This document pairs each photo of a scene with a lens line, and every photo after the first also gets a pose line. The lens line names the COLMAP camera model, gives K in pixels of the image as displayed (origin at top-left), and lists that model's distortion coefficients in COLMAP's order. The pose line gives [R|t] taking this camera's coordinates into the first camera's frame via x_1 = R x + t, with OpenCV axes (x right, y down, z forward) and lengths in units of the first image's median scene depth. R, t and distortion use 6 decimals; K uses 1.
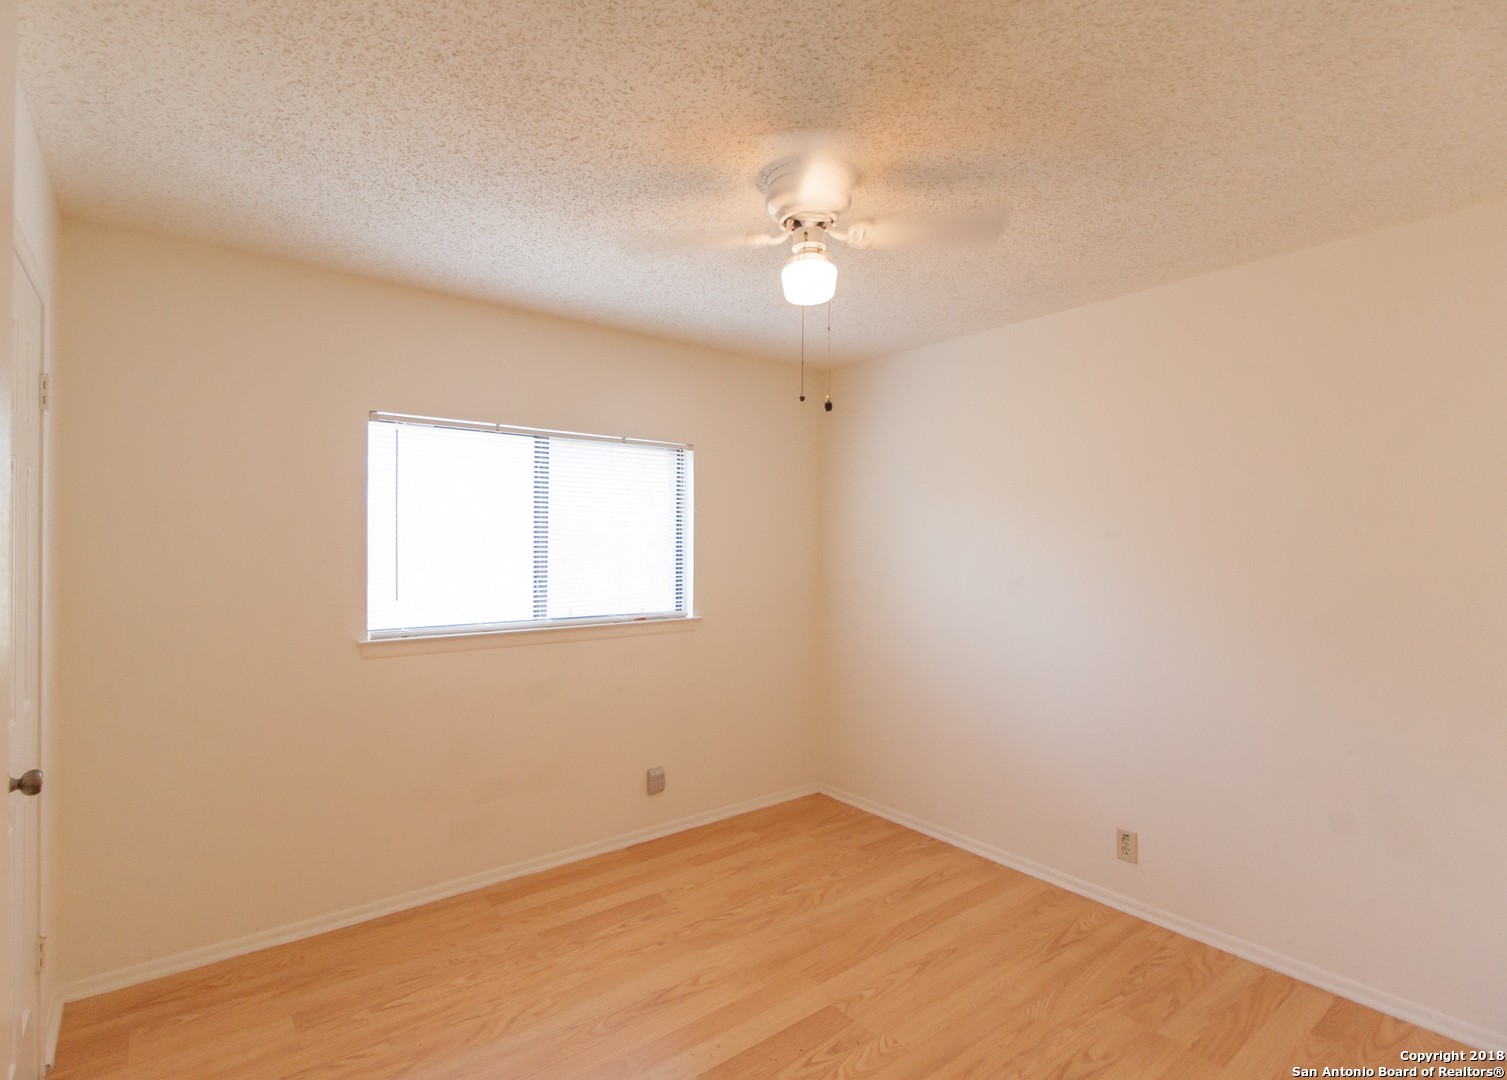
lens RADIAL K [[740.8, 0, 744.8], [0, 740.8, 537.1], [0, 0, 1]] dist [0.017746, -0.013241]
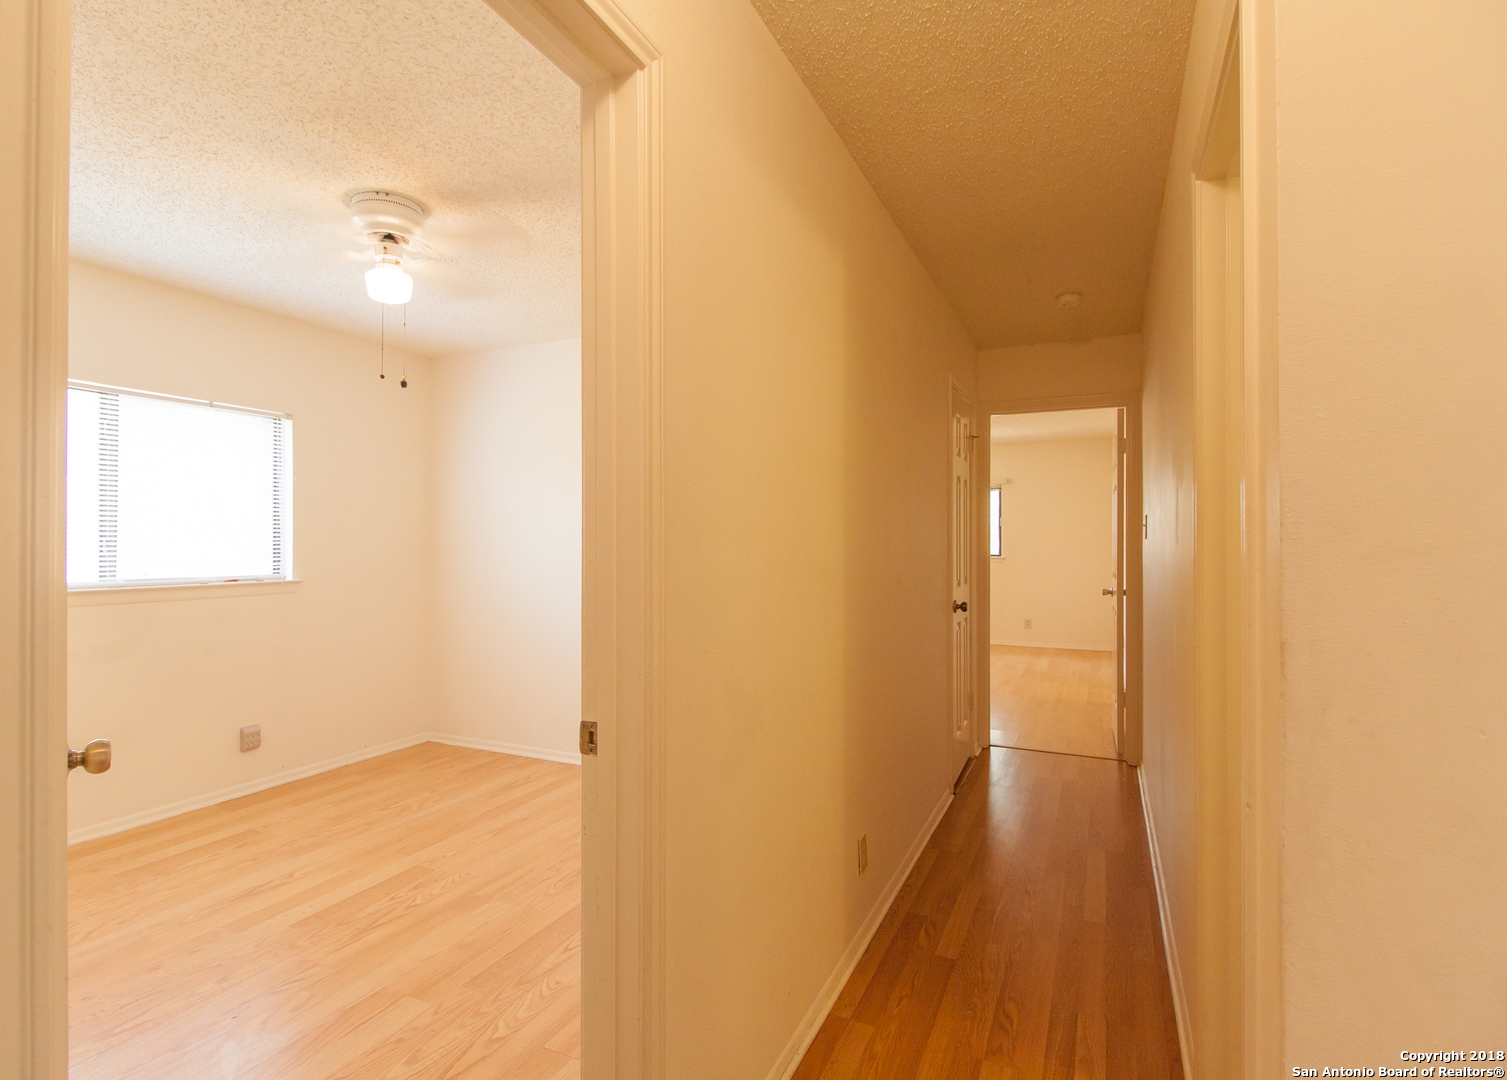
lens RADIAL K [[740.8, 0, 744.8], [0, 740.8, 537.1], [0, 0, 1]] dist [0.017746, -0.013241]
pose [[0.894445, -0.002885, 0.447168, 0.038744], [0.001221, 0.999991, 0.004008, 0.055583], [-0.447176, -0.003039, 0.894441, -0.274537]]
